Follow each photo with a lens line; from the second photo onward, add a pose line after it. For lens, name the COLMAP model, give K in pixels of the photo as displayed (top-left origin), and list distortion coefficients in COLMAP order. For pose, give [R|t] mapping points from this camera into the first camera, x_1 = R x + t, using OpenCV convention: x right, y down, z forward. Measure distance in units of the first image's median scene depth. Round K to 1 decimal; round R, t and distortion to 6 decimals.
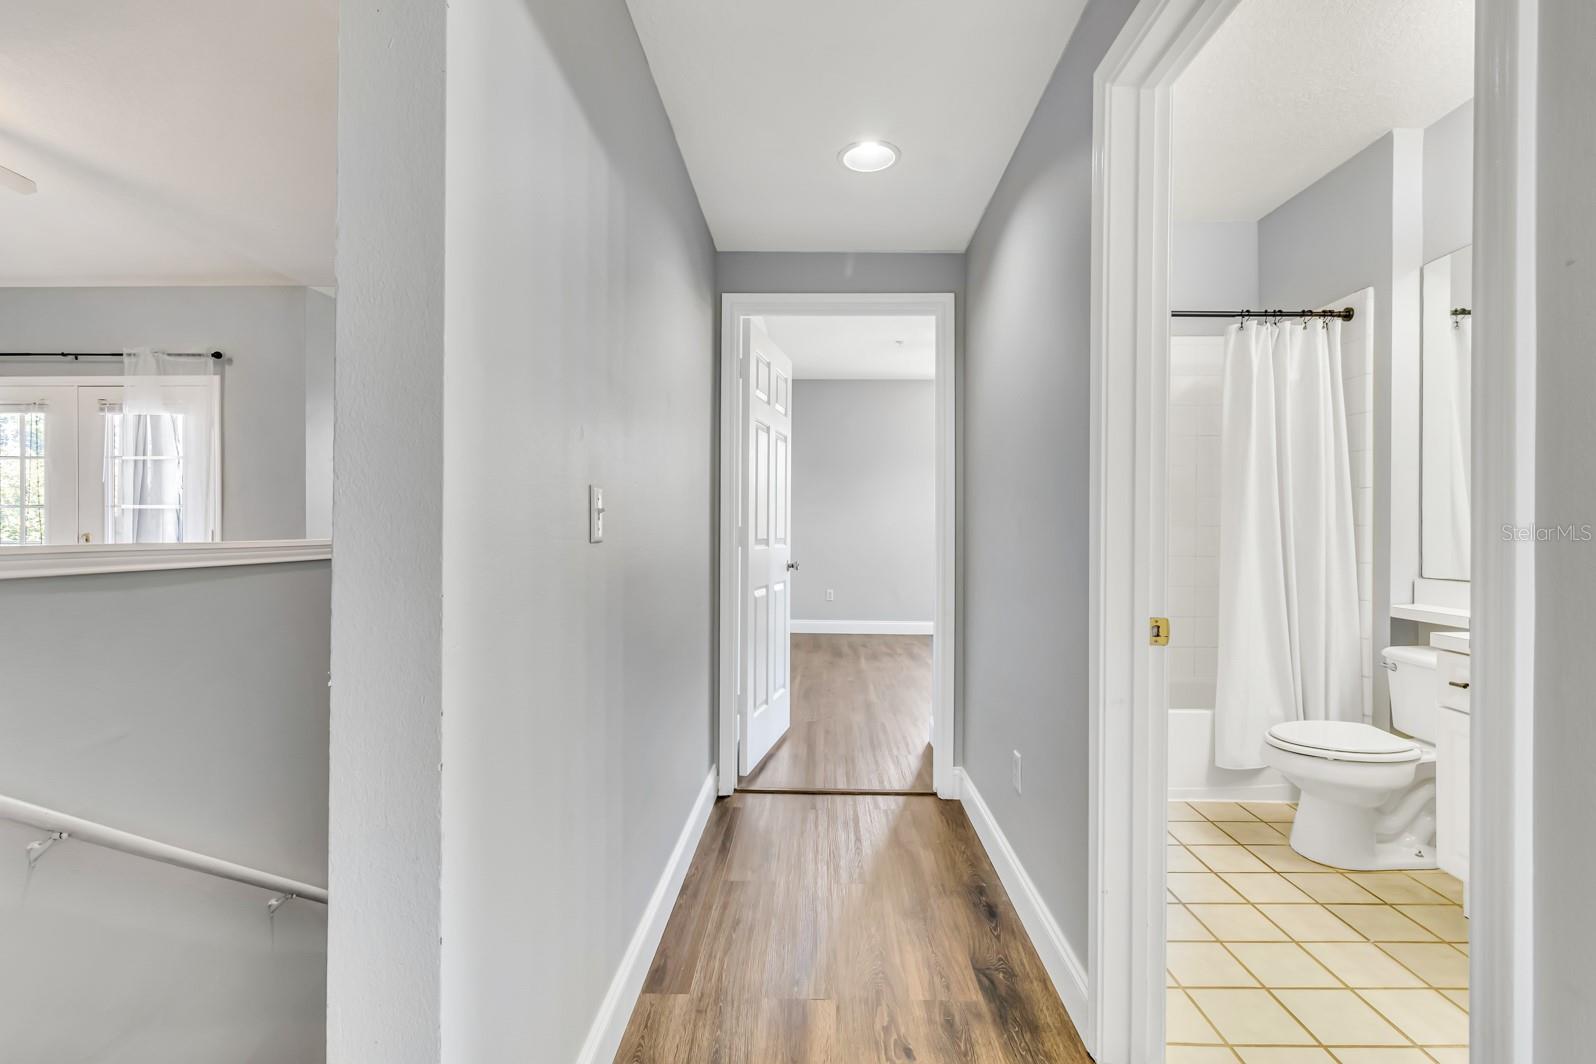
lens RADIAL K [[740.7, 0, 808.0], [0, 740.7, 534.4], [0, 0, 1]] dist [0.003196, -0.002431]
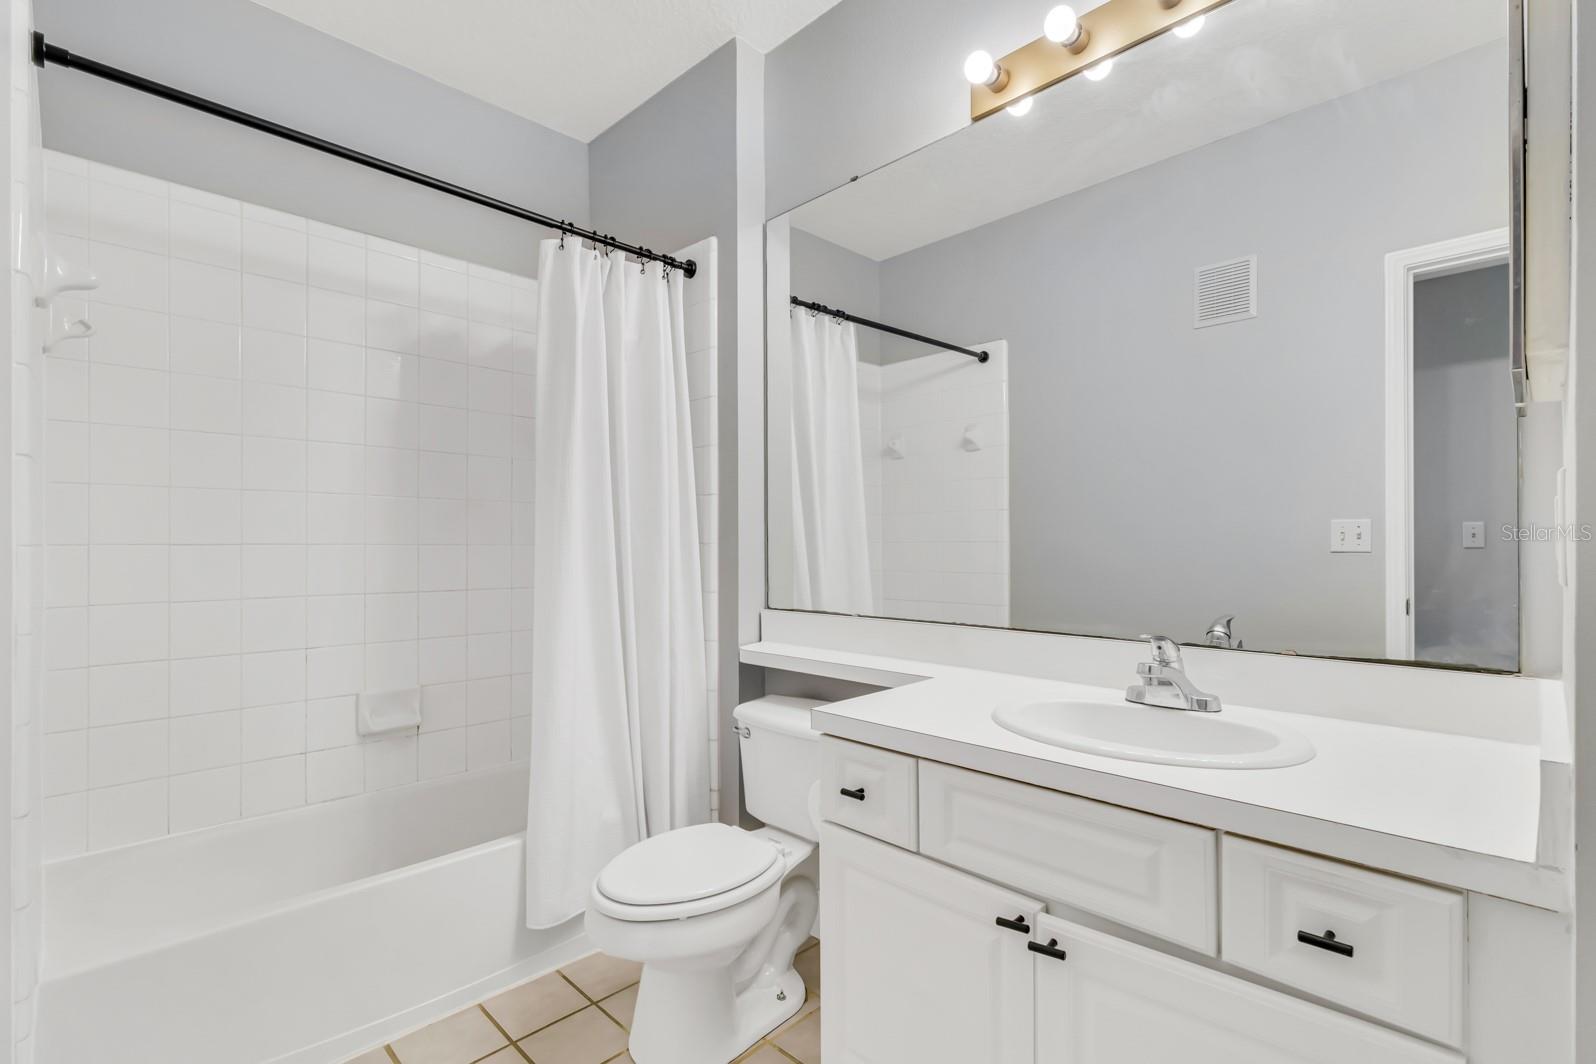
lens RADIAL K [[740.7, 0, 792.4], [0, 740.7, 541.5], [0, 0, 1]] dist [0.003196, -0.002431]
pose [[0.704506, 0.000583, 0.709698, 0.271135], [0.008955, 0.999913, -0.009710, -0.006336], [-0.709641, 0.013196, 0.704440, 0.406683]]
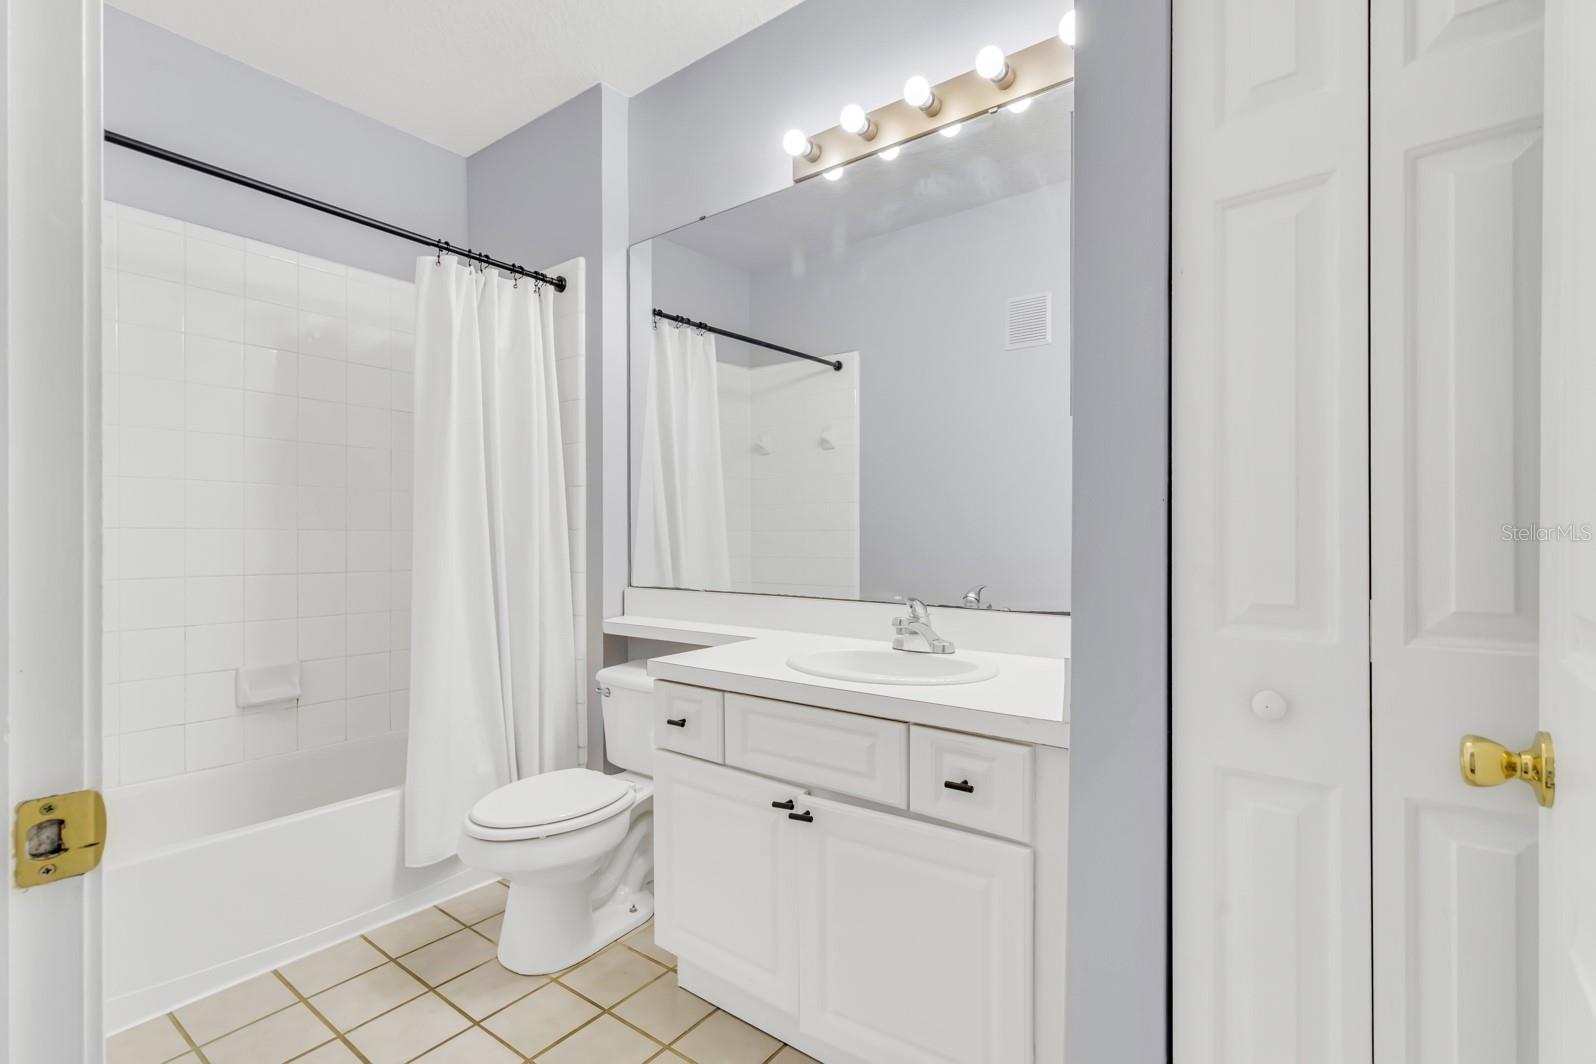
lens RADIAL K [[740.7, 0, 798.3], [0, 740.7, 538.8], [0, 0, 1]] dist [0.003196, -0.002431]
pose [[0.596644, -0.004761, 0.802492, 0.211637], [0.006785, 0.999977, 0.000888, -0.000319], [-0.802477, 0.004915, 0.596663, 0.280346]]
